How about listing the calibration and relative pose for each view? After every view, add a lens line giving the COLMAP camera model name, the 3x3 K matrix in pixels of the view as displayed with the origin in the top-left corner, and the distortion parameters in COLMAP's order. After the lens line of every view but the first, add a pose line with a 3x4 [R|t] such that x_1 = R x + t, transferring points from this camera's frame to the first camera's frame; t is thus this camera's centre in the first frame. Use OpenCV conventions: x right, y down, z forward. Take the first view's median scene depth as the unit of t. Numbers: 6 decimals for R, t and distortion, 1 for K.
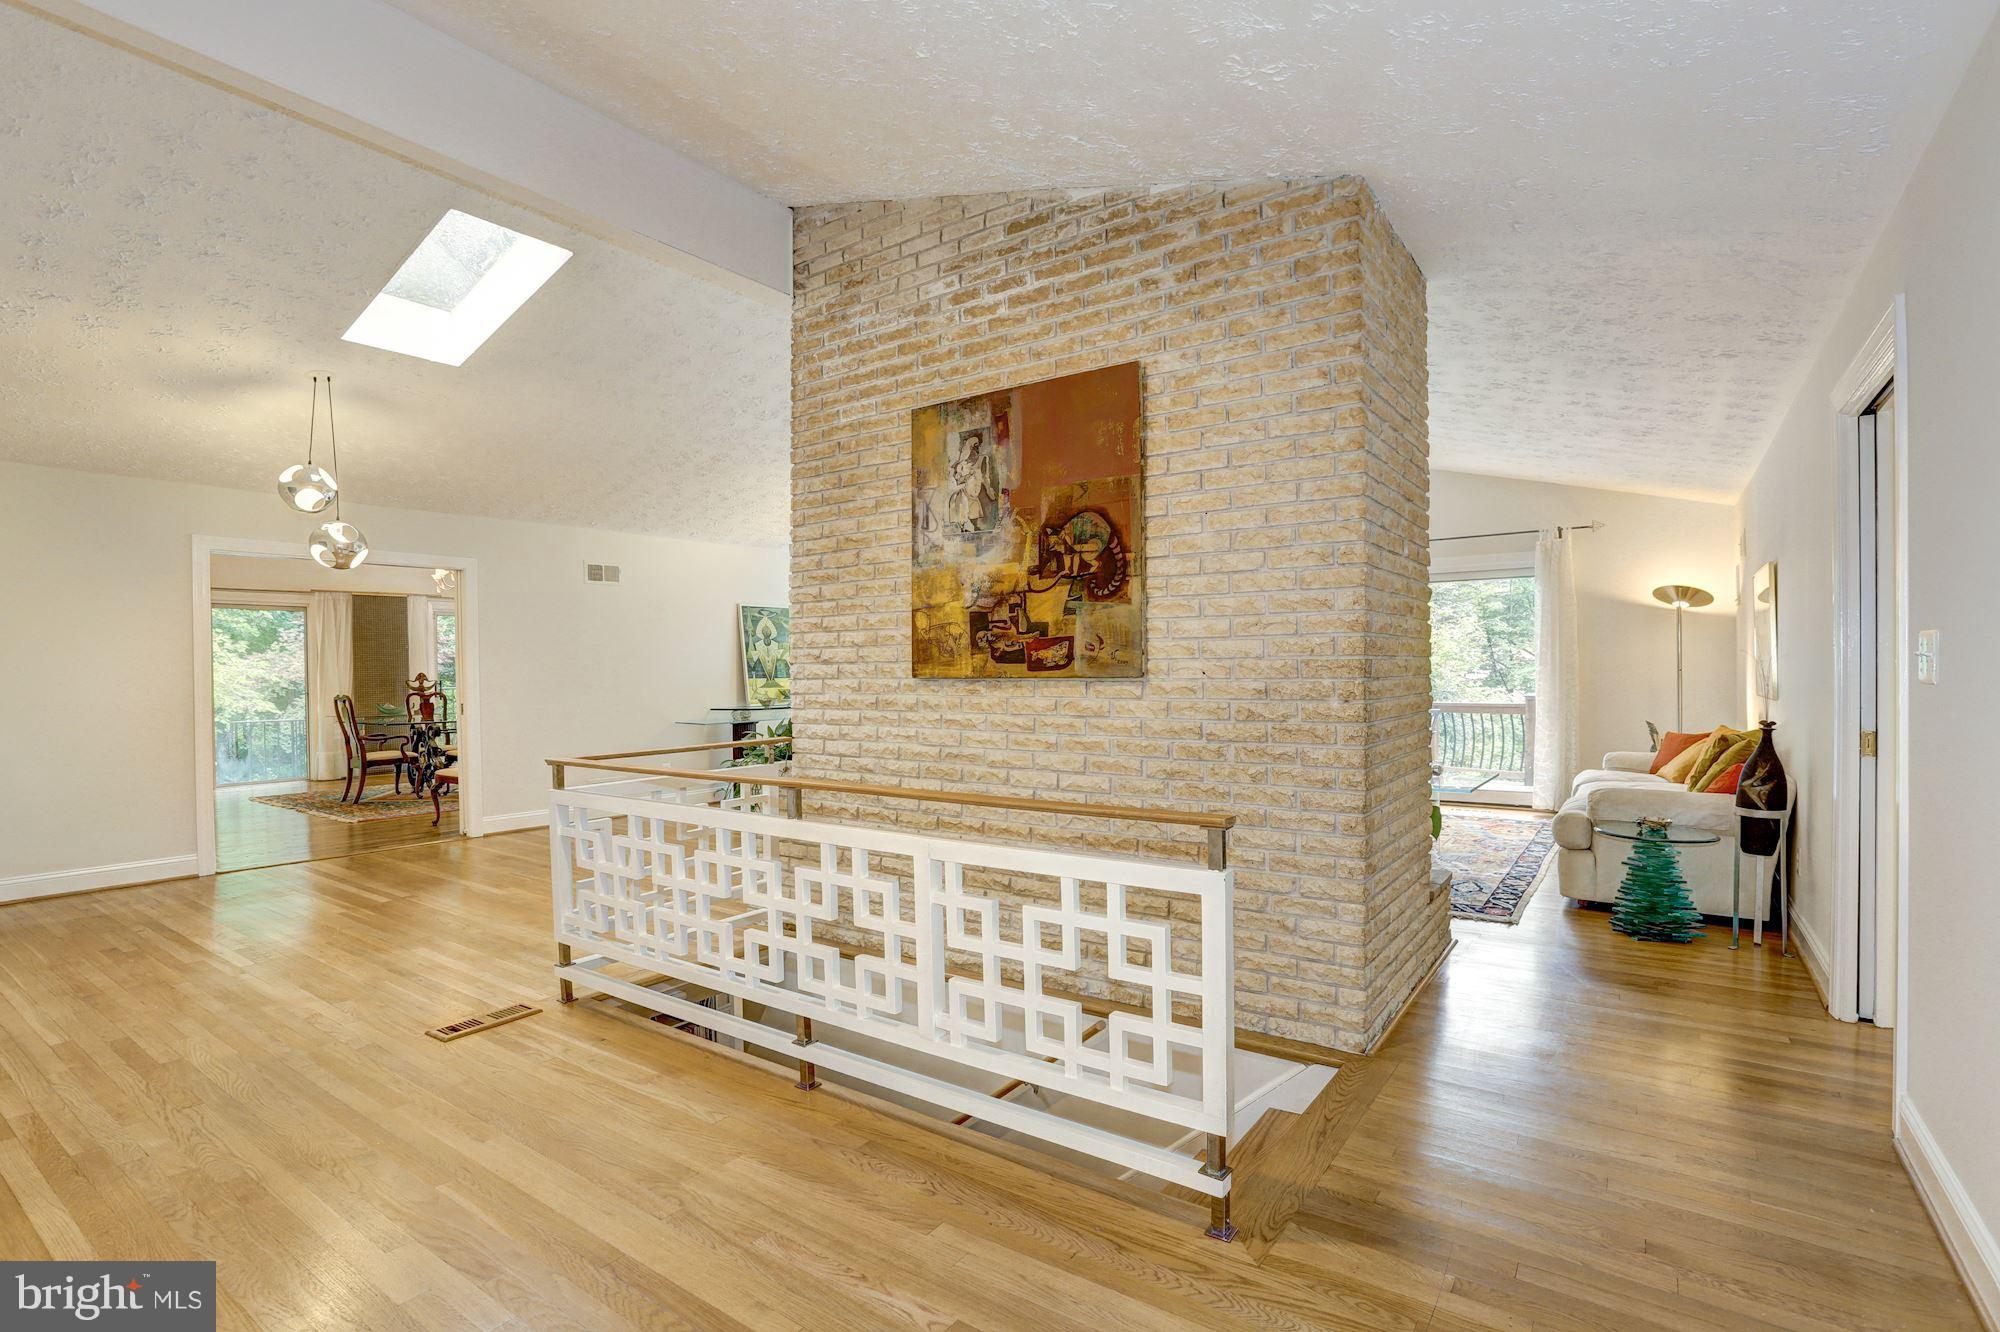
lens RADIAL K [[940.5, 0, 990.9], [0, 940.5, 685.5], [0, 0, 1]] dist [-0.035874, 0.000418]
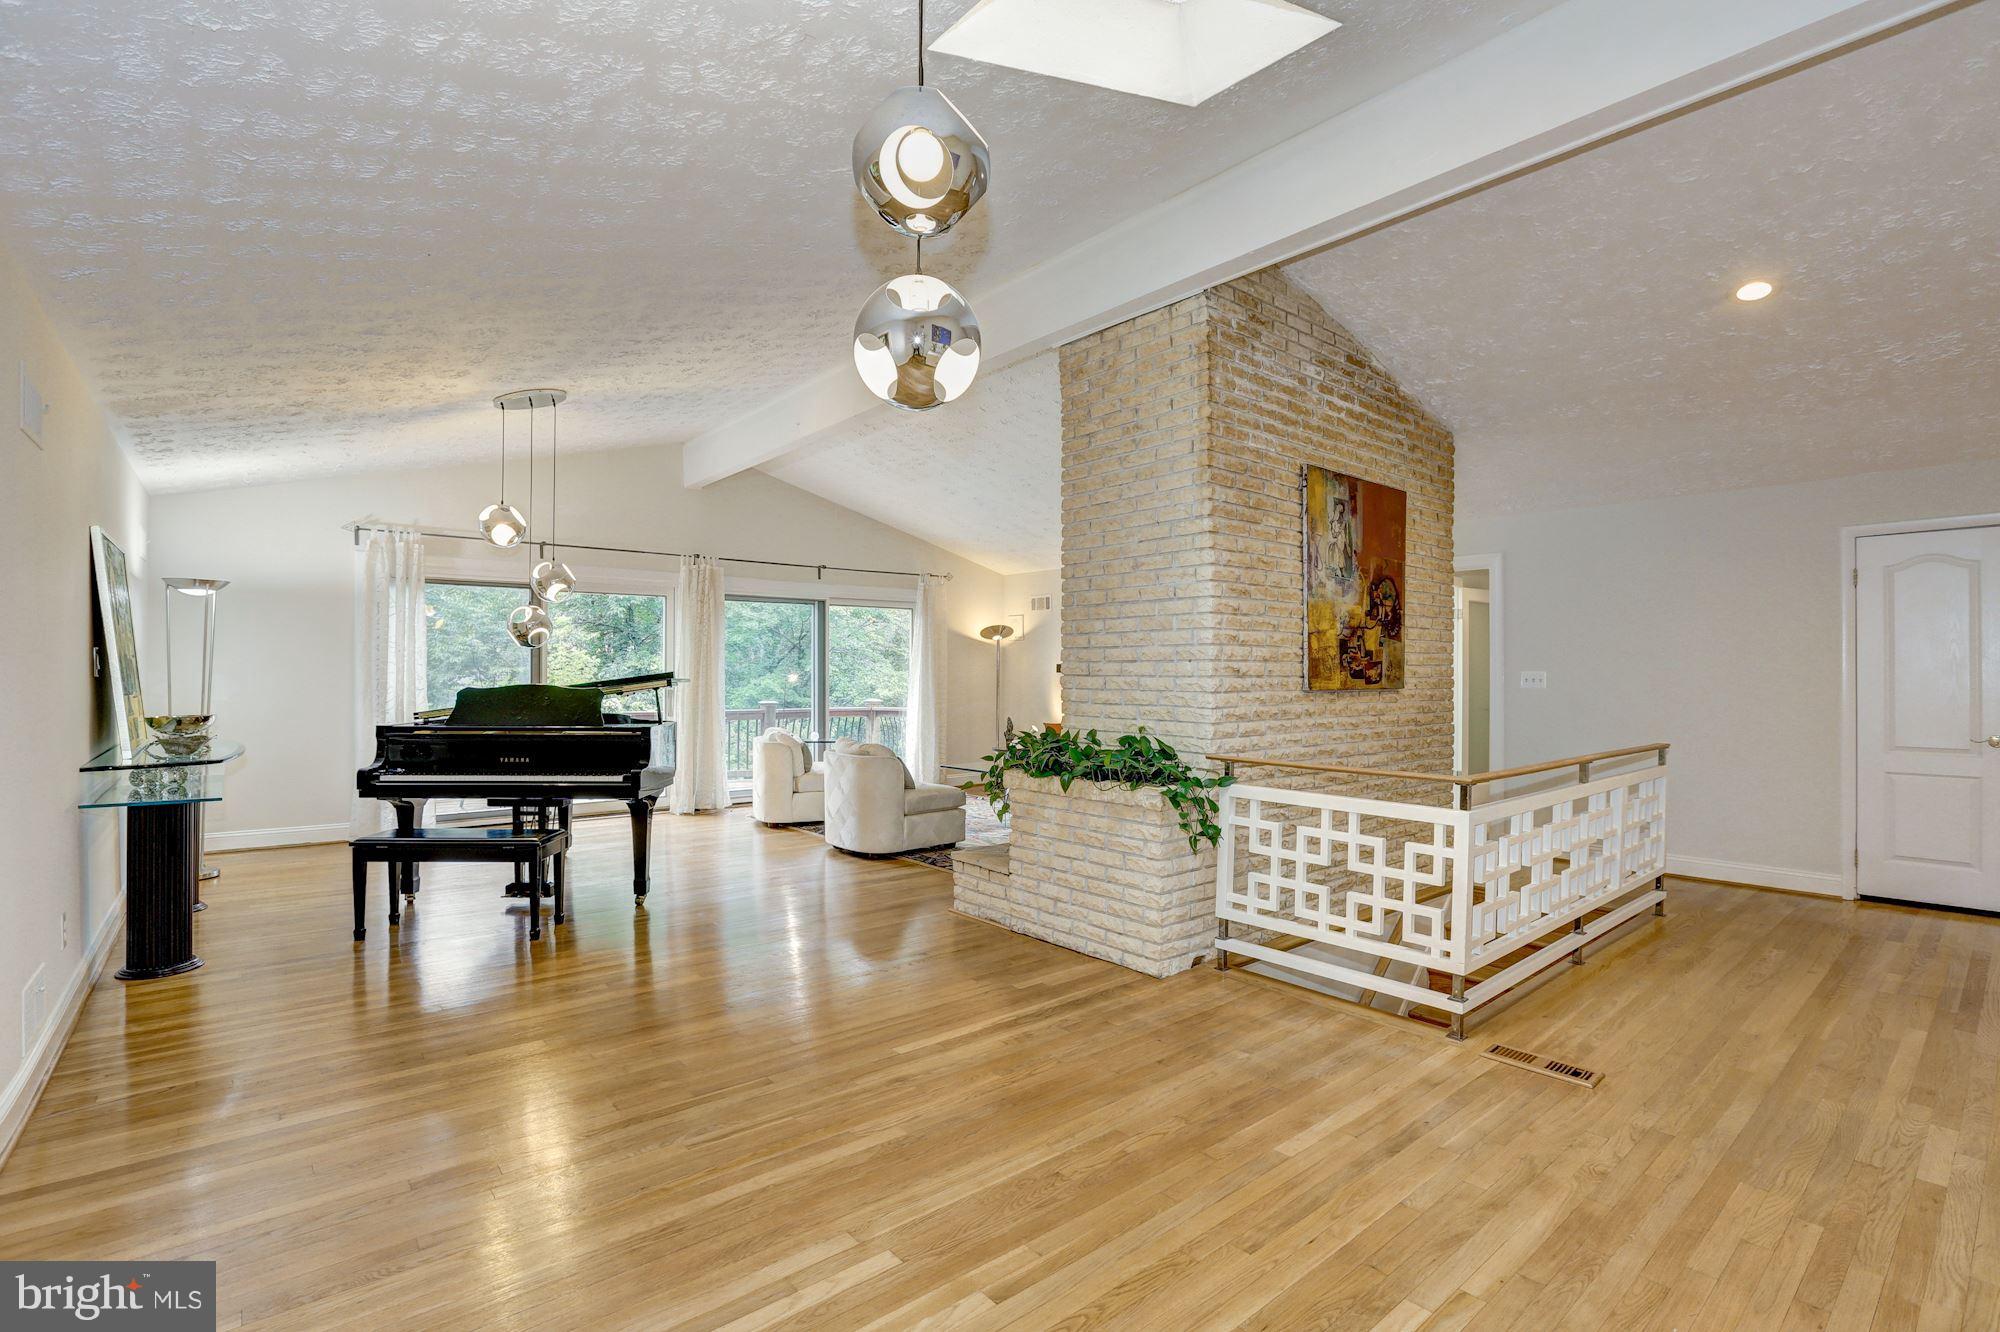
lens RADIAL K [[940.5, 0, 990.9], [0, 940.5, 685.5], [0, 0, 1]] dist [-0.035874, 0.000418]
pose [[0.242775, -0.003486, 0.970076, -1.384189], [0.009206, 0.999957, 0.001290, -0.020124], [-0.970039, 0.008617, 0.242797, 1.150241]]
